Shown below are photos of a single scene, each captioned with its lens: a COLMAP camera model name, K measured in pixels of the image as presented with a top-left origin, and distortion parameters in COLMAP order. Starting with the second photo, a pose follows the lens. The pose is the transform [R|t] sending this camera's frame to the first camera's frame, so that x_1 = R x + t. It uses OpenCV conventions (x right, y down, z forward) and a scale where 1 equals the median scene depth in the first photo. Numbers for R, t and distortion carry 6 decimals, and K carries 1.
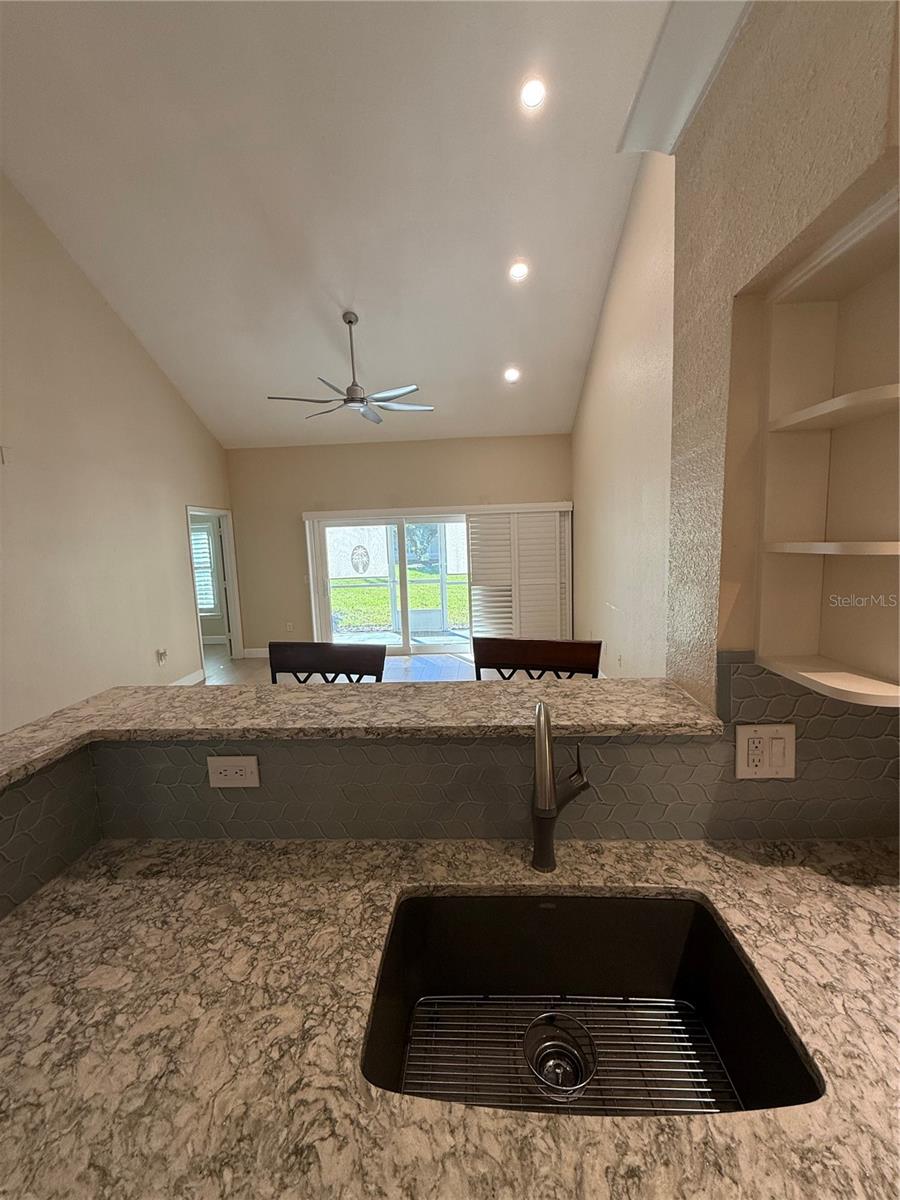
lens RADIAL K [[479.8, 0, 451.1], [0, 479.8, 595.4], [0, 0, 1]] dist [-0.002494, 0.000809]
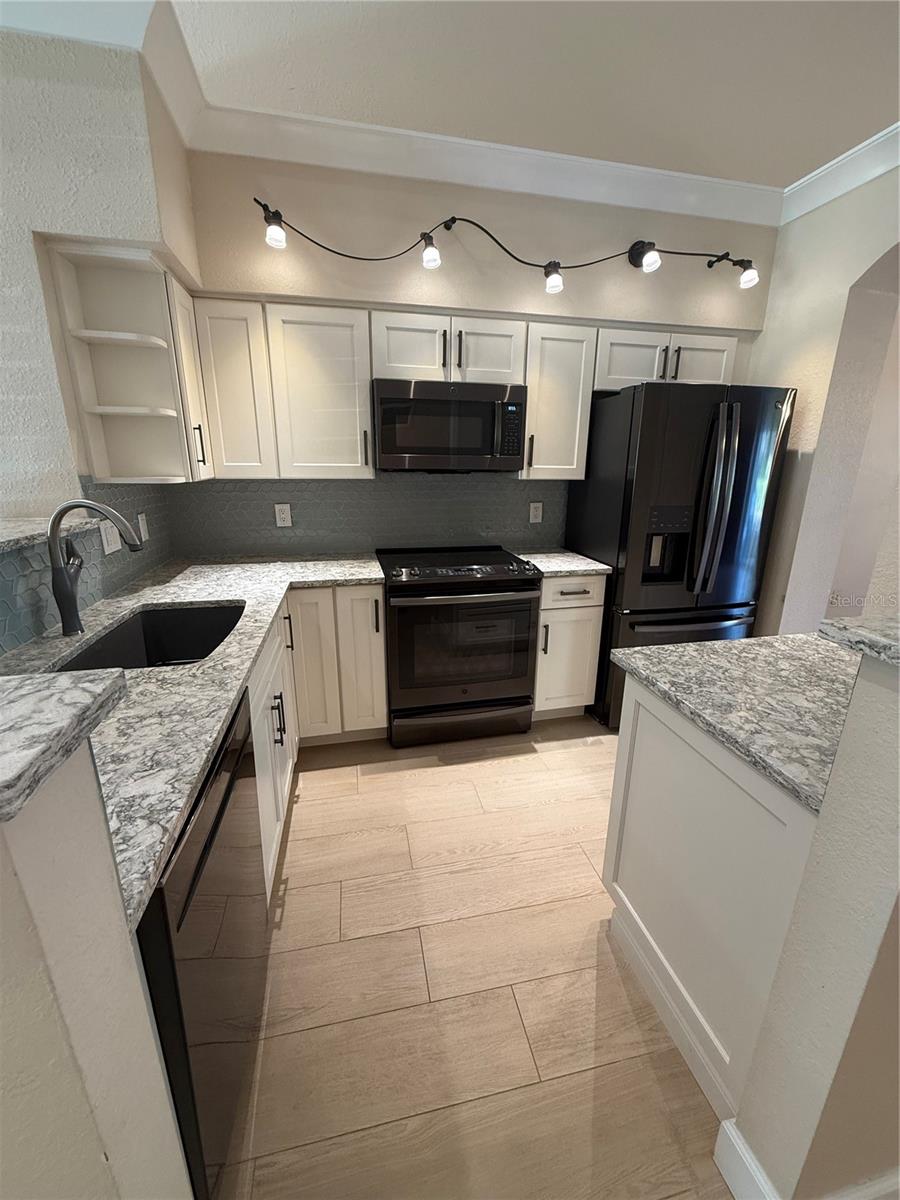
lens RADIAL K [[479.8, 0, 453.5], [0, 479.8, 599.2], [0, 0, 1]] dist [-0.002494, 0.000809]
pose [[-0.261445, -0.235079, 0.936154, -1.739031], [0.112788, 0.955803, 0.271512, 0.277916], [-0.958606, 0.176572, -0.223376, 0.310907]]
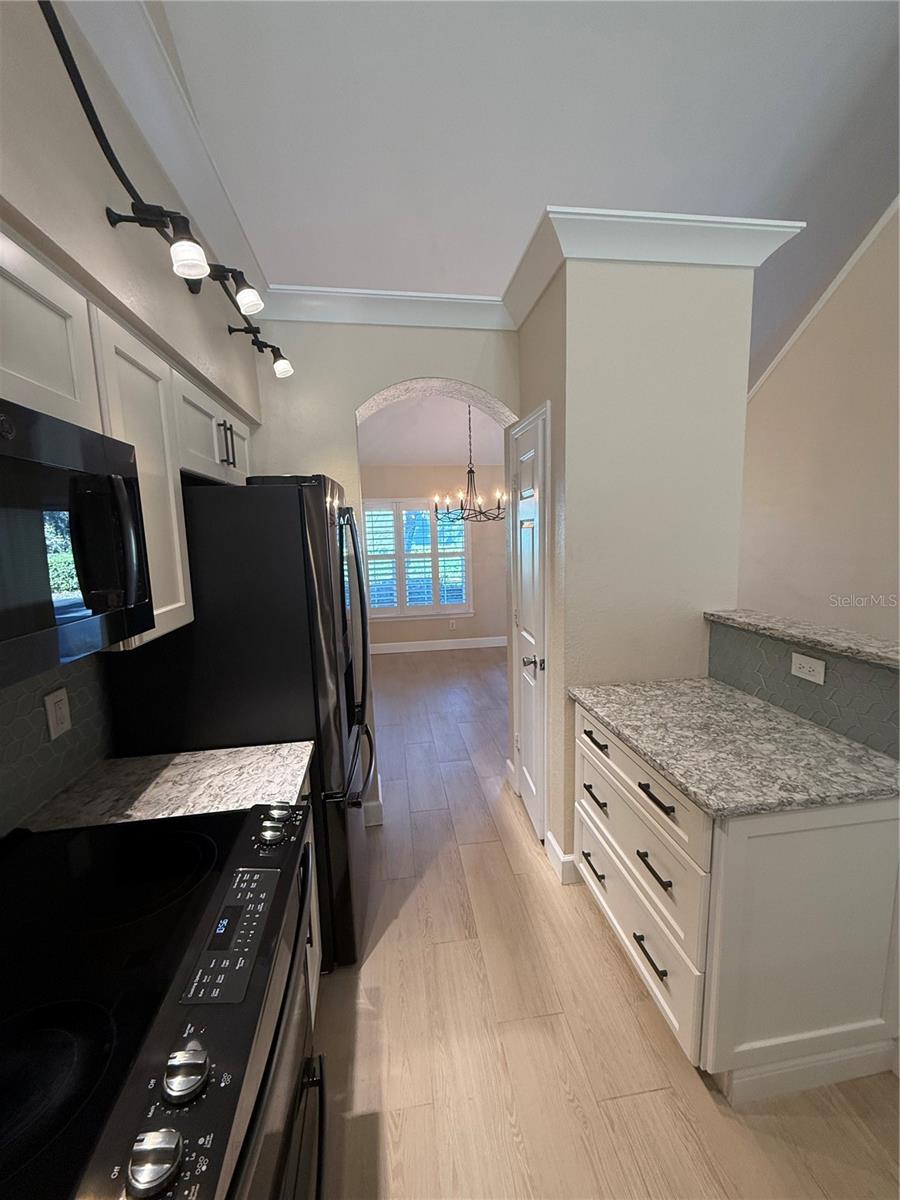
lens RADIAL K [[479.8, 0, 450.3], [0, 479.8, 599.3], [0, 0, 1]] dist [-0.002494, 0.000809]
pose [[-0.980756, 0.090544, -0.172970, 0.558072], [0.044089, 0.965786, 0.255564, -0.007633], [0.190192, 0.243020, -0.951193, 0.469201]]
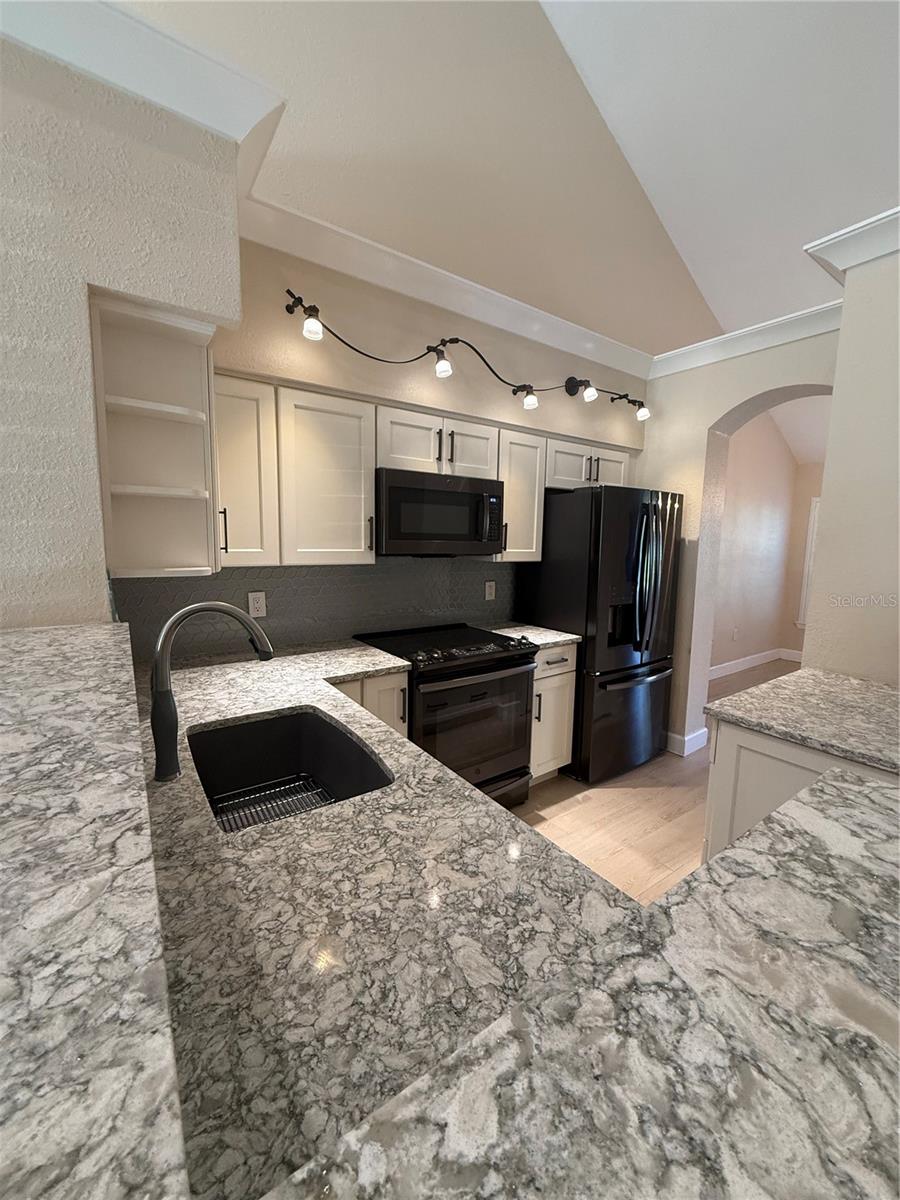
lens RADIAL K [[479.8, 0, 452.9], [0, 479.8, 598.2], [0, 0, 1]] dist [-0.002494, 0.000809]
pose [[-0.618387, -0.071696, 0.782596, -1.250353], [0.096904, 0.981274, 0.166469, 0.087841], [-0.779876, 0.178779, -0.599859, 1.370989]]
